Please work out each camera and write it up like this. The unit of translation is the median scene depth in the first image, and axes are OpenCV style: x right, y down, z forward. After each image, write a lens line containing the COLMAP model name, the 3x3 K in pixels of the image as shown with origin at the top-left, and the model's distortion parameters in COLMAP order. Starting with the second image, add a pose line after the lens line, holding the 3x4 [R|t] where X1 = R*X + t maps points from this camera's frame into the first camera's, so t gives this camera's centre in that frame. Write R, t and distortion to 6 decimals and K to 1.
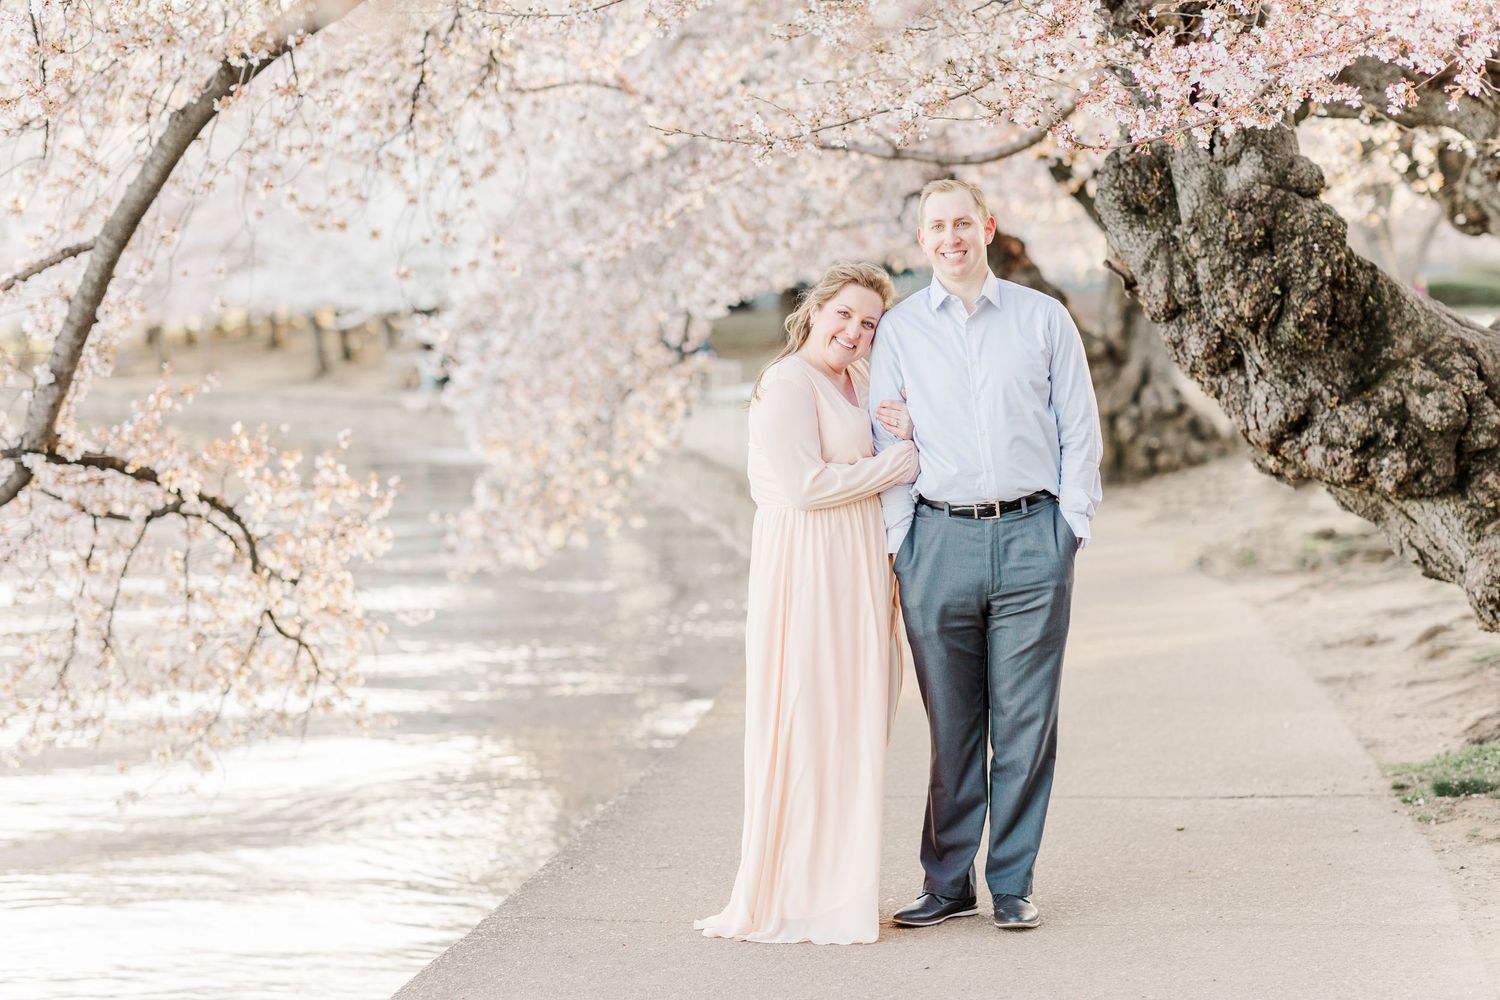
lens RADIAL K [[3301.0, 0, 753.9], [0, 3301.0, 566.3], [0, 0, 1]] dist [-0.078063, 1.067148]
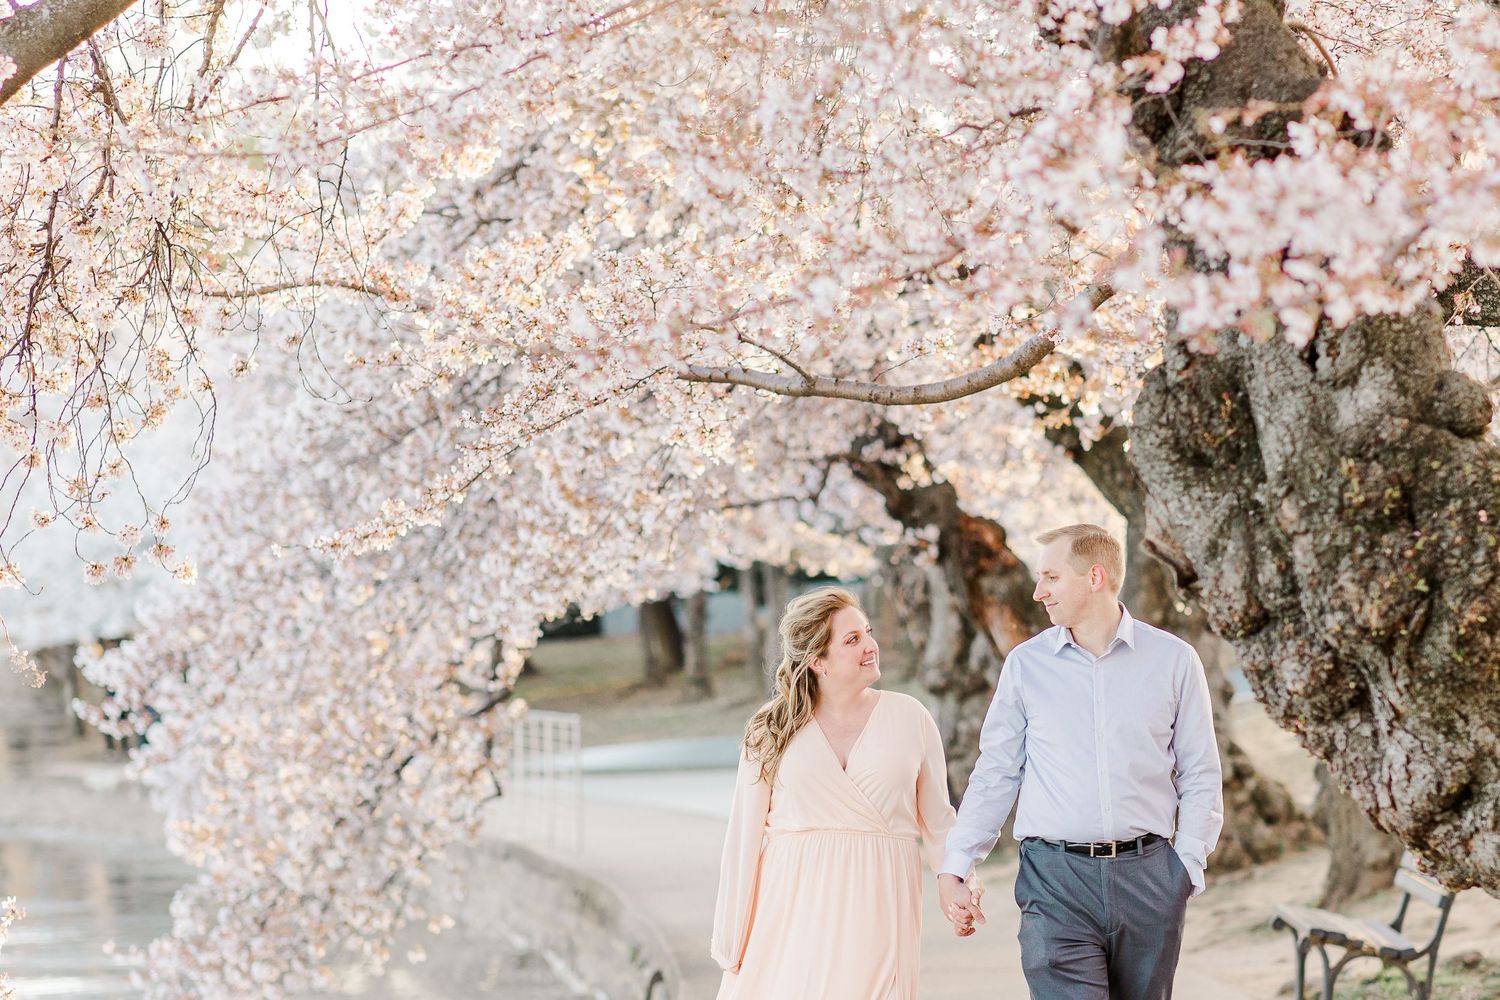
lens RADIAL K [[4837.5, 0, 750.5], [0, 4837.5, 831.1], [0, 0, 1]] dist [-0.095356, 0.093142]
pose [[0.999468, -0.011593, 0.030497, 0.002933], [0.012719, 0.999235, -0.036988, -0.004815], [-0.030045, 0.037356, 0.998850, 0.089236]]
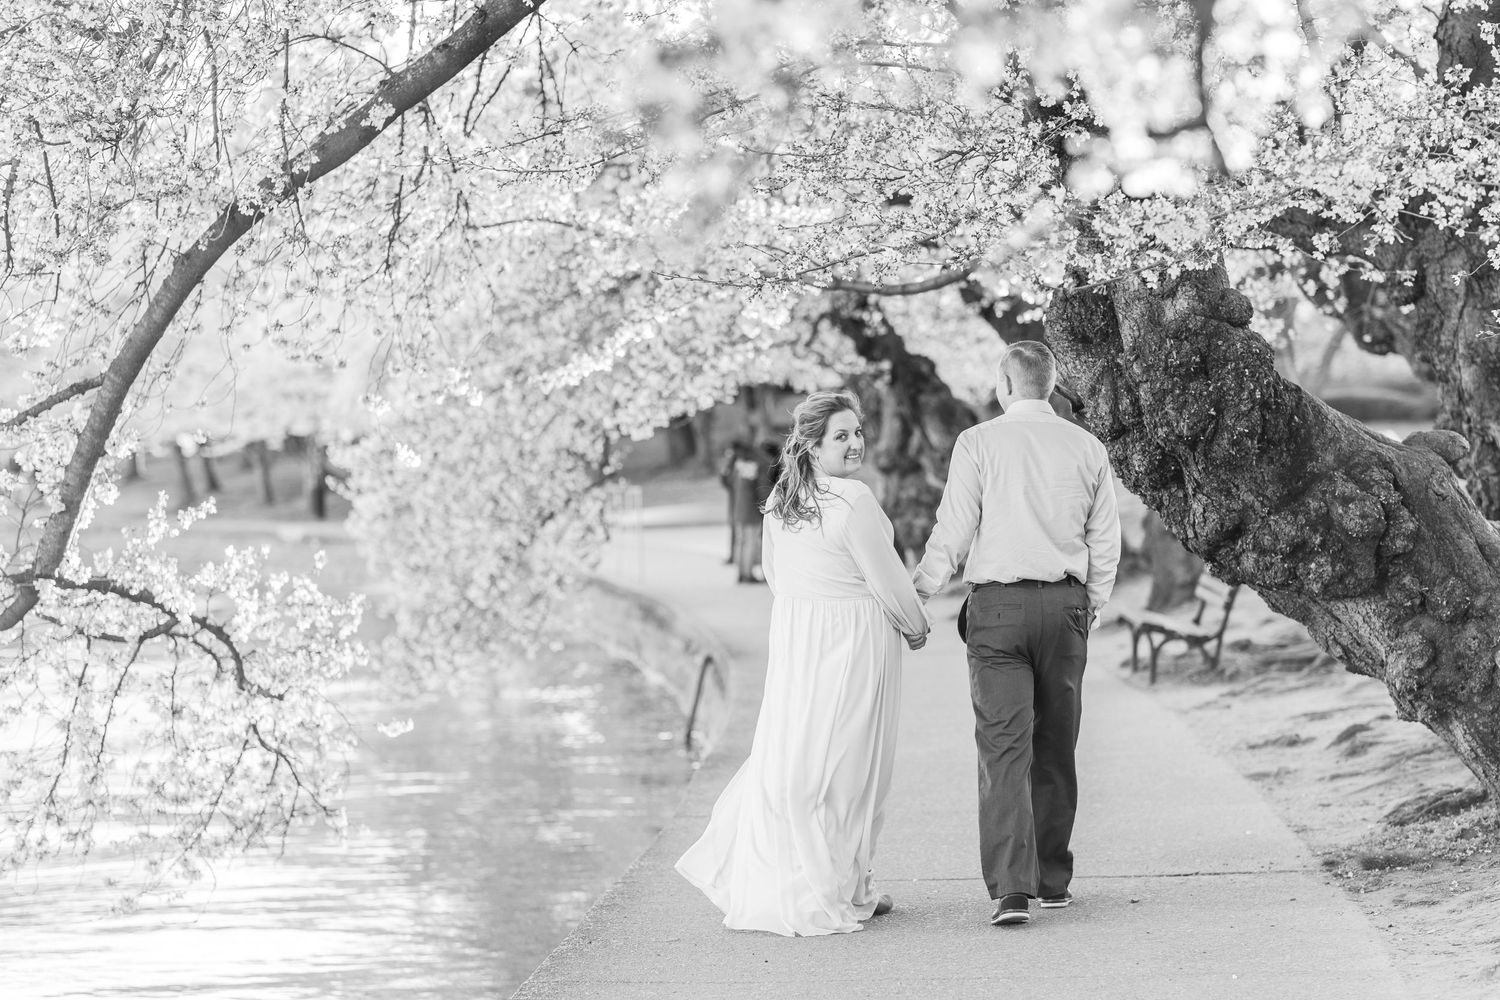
lens RADIAL K [[3444.8, 0, 776.1], [0, 3444.8, 607.1], [0, 0, 1]] dist [-0.039212, -0.177428]
pose [[0.999011, -0.014112, 0.042163, -0.035474], [0.015221, 0.999543, -0.026102, 0.009210], [-0.041775, 0.026718, 0.998770, -0.137448]]
